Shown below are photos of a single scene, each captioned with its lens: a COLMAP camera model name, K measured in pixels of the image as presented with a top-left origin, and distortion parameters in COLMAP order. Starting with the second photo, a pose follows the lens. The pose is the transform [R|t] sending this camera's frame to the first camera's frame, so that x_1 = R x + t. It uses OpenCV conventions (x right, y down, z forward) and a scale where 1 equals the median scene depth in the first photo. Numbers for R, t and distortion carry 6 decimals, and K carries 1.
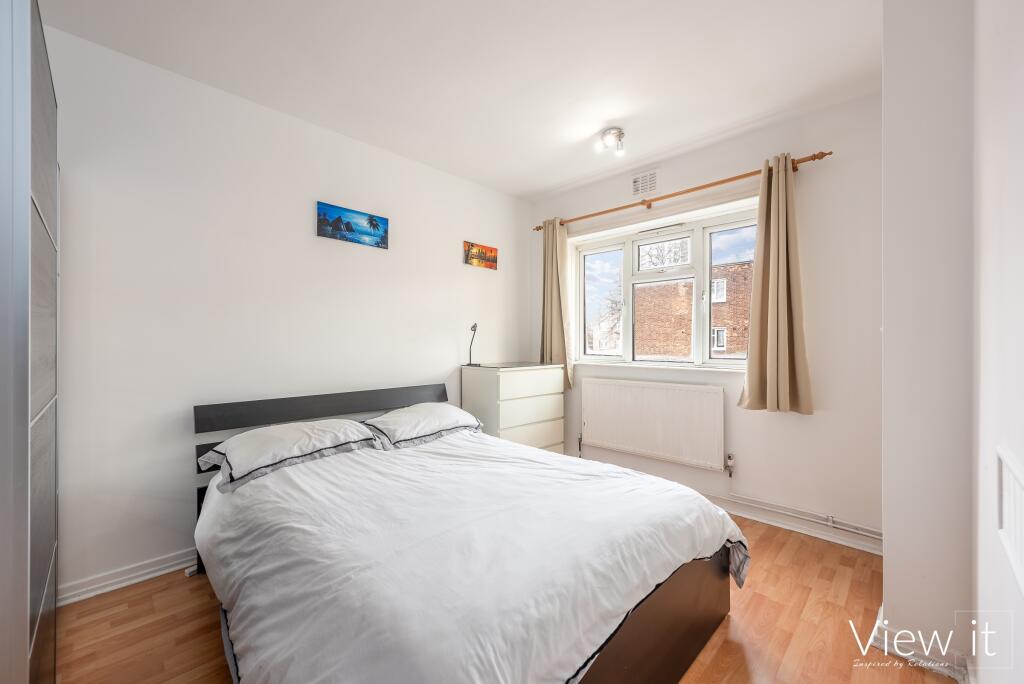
lens RADIAL K [[411.4, 0, 505.9], [0, 411.4, 342.9], [0, 0, 1]] dist [0.002814, 0.000051]
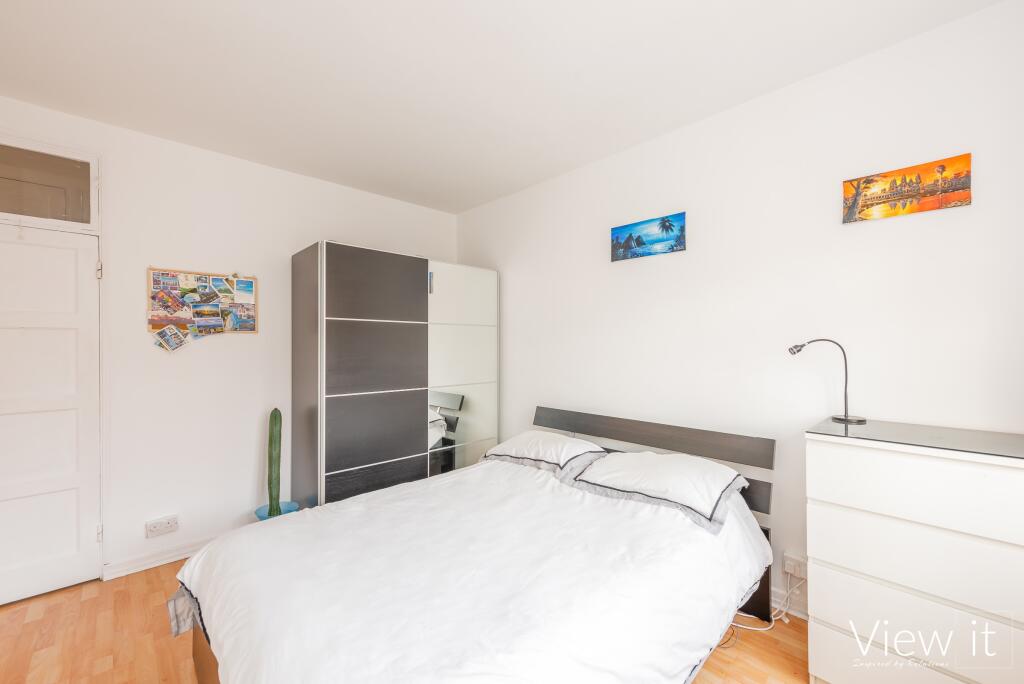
lens RADIAL K [[411.4, 0, 512.0], [0, 411.4, 345.0], [0, 0, 1]] dist [0.002814, 0.000051]
pose [[-0.032632, -0.002075, -0.999465, 0.526846], [-0.000821, 0.999998, -0.002050, -0.045840], [0.999467, 0.000753, -0.032633, 0.717342]]
